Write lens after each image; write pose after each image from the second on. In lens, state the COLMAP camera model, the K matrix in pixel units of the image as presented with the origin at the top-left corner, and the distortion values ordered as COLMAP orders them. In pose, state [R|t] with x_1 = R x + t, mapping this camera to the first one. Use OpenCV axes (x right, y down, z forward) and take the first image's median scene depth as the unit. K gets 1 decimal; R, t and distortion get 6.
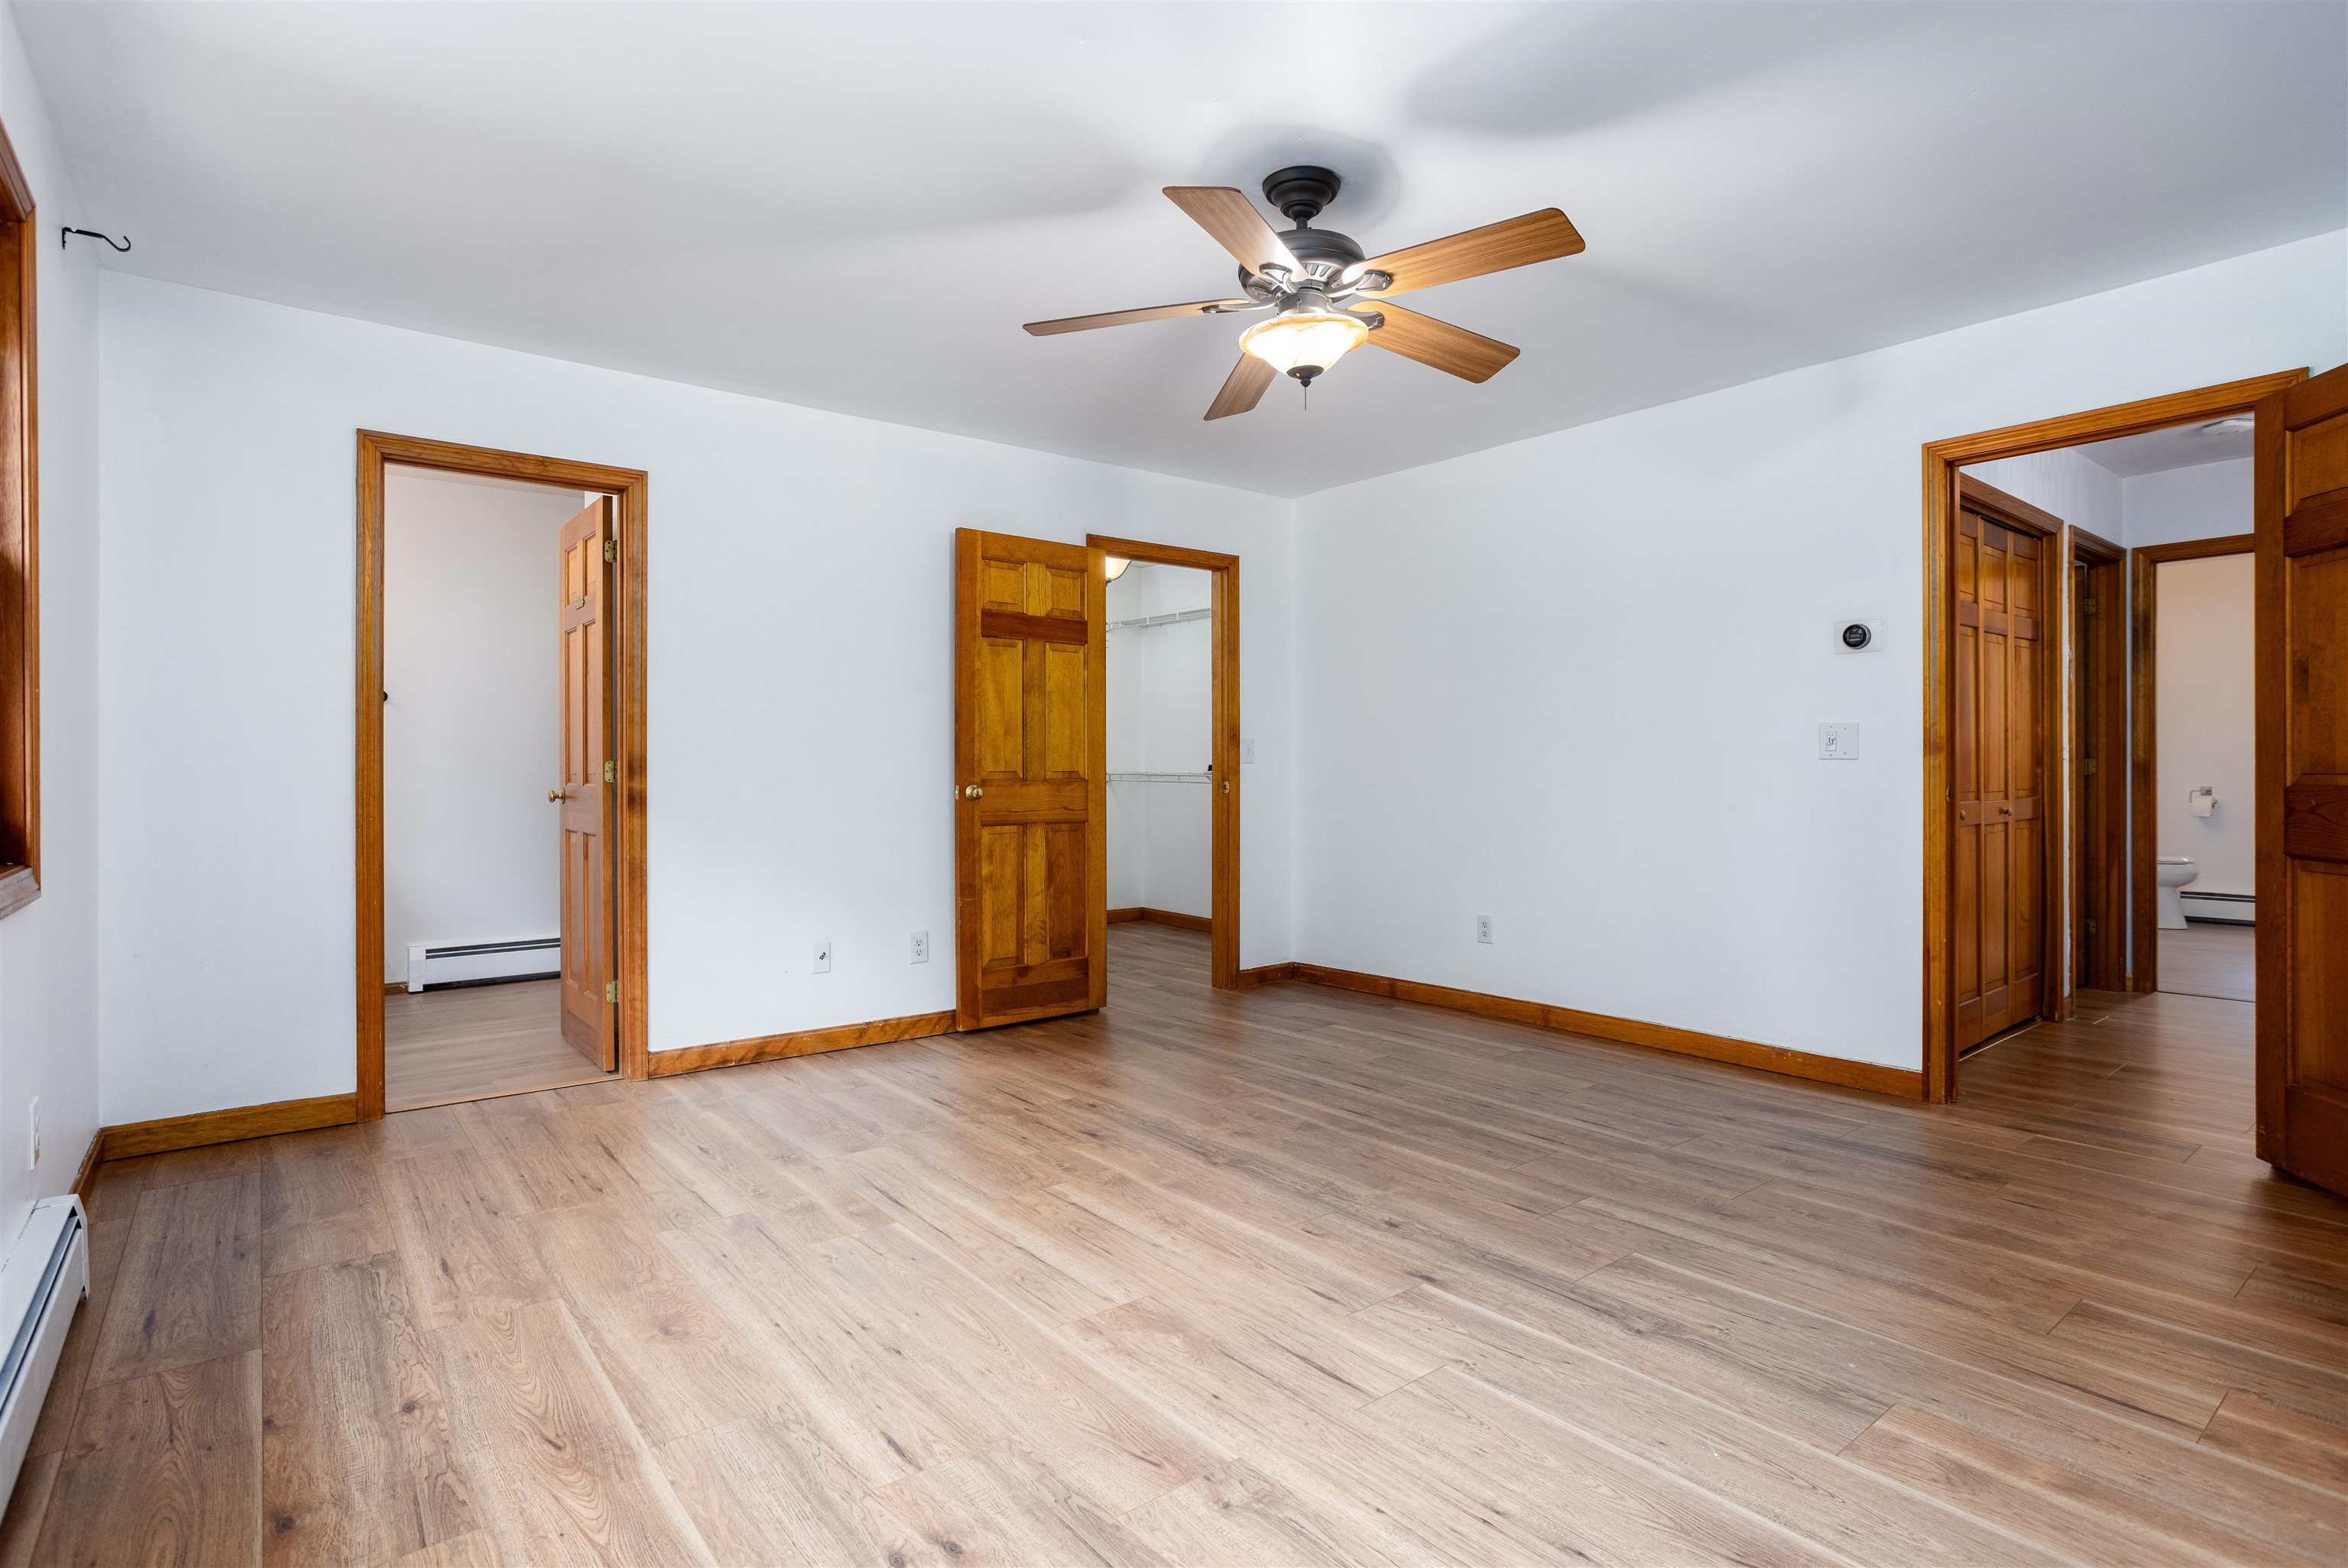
lens RADIAL K [[1165.8, 0, 1174.3], [0, 1165.8, 769.7], [0, 0, 1]] dist [-0.042503, 0.015612]
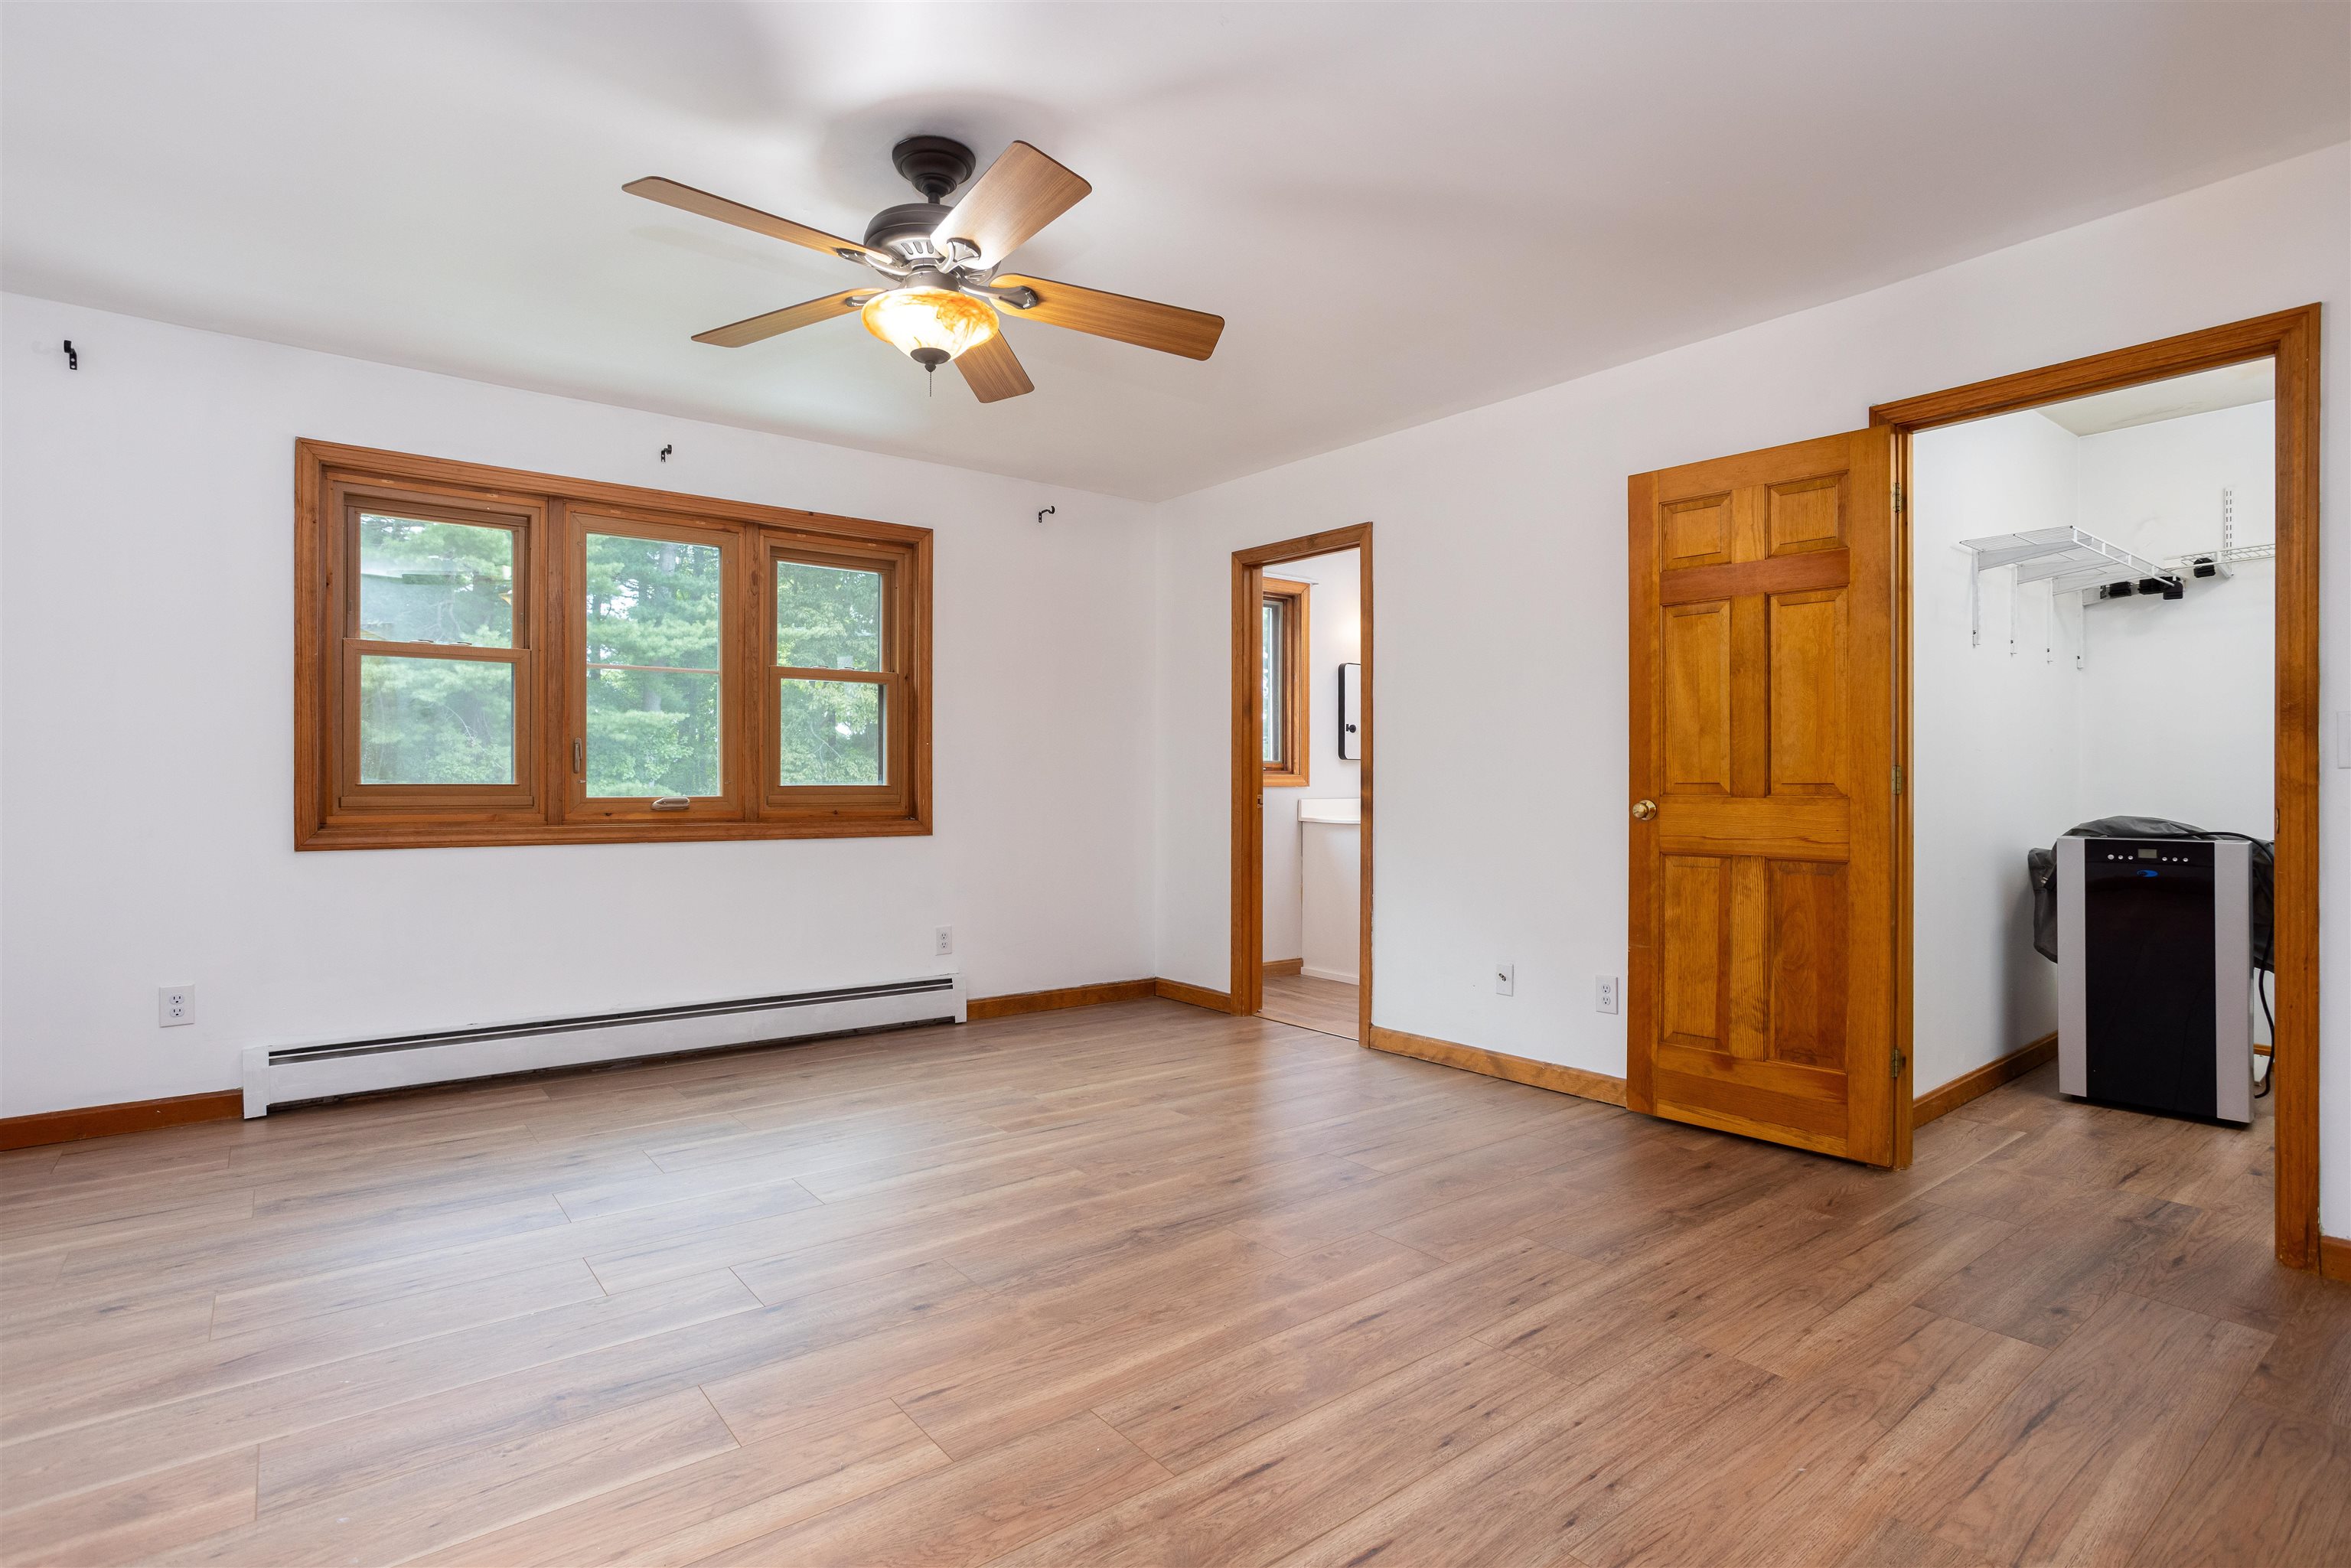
lens RADIAL K [[1167.4, 0, 1192.0], [0, 1167.4, 780.1], [0, 0, 1]] dist [-0.042503, 0.015612]
pose [[-0.006180, -0.004520, -0.999971, 0.776737], [-0.001497, 0.999989, -0.004511, 0.004424], [0.999980, 0.001469, -0.006187, 0.895944]]
